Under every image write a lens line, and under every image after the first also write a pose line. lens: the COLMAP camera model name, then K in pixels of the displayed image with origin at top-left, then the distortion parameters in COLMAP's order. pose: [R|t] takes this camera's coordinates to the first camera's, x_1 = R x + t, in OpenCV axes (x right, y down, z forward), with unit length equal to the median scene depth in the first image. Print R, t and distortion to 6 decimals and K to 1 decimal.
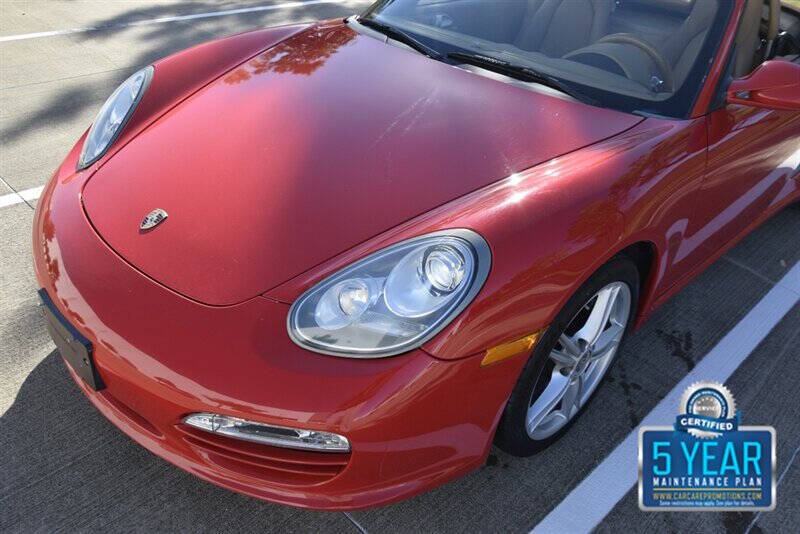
lens RADIAL K [[645.0, 0, 400.0], [0, 645.0, 267.0], [0, 0, 1]] dist [-0.010980, -0.003273]
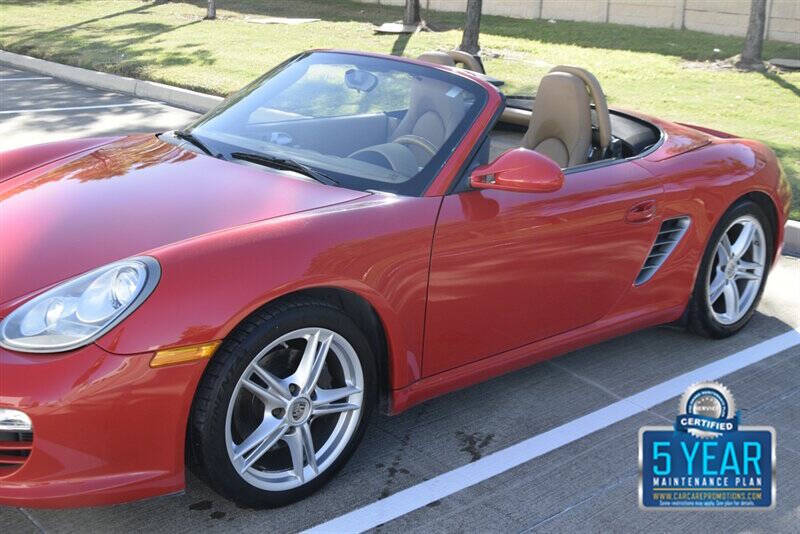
lens RADIAL K [[1012.3, 0, 400.0], [0, 1012.3, 267.0], [0, 0, 1]] dist [-0.038246, 0.030703]
pose [[0.999092, -0.007743, -0.041896, 0.489381], [-0.004891, 0.955996, -0.293338, 0.386162], [0.042323, 0.293277, 0.955090, -0.599687]]
